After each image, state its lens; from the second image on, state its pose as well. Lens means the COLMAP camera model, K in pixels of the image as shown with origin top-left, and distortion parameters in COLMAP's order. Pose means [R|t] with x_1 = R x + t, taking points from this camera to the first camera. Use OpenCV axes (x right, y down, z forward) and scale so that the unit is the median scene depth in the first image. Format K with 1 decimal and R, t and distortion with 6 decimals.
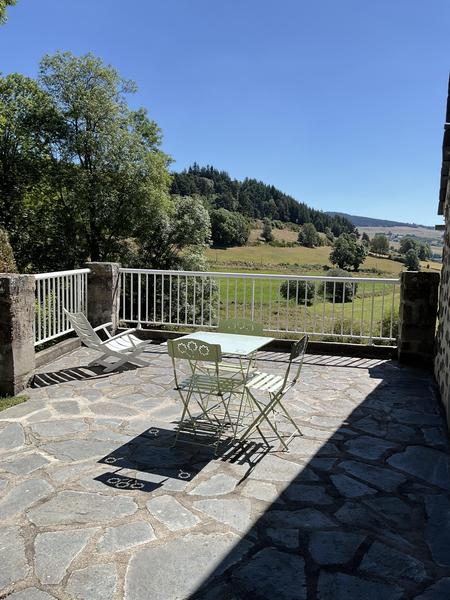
lens RADIAL K [[507.2, 0, 225.0], [0, 507.2, 298.9], [0, 0, 1]] dist [0.066741, -0.087545]
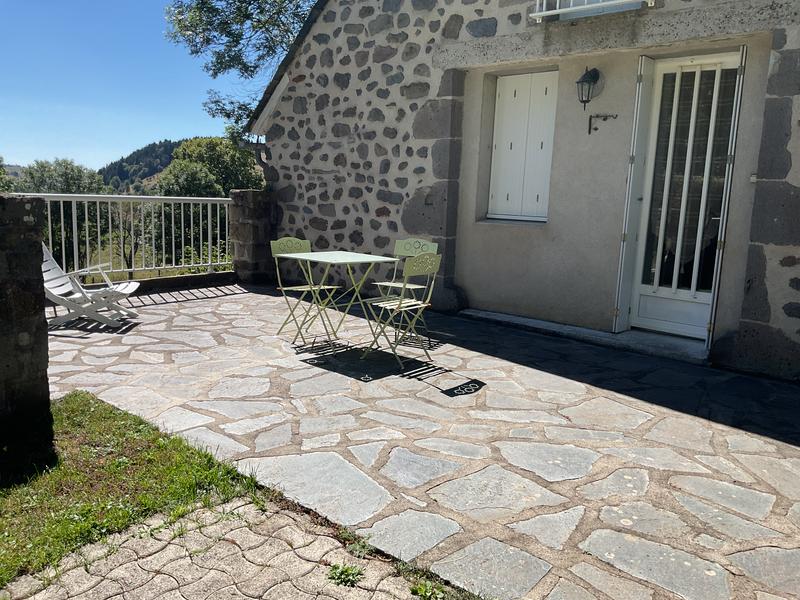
lens RADIAL K [[676.3, 0, 398.8], [0, 676.3, 299.1], [0, 0, 1]] dist [0.066741, -0.087545]
pose [[0.376328, -0.159572, 0.912641, -1.175695], [0.081347, 0.986943, 0.139020, -0.008161], [-0.922908, 0.021923, 0.384395, 0.381096]]
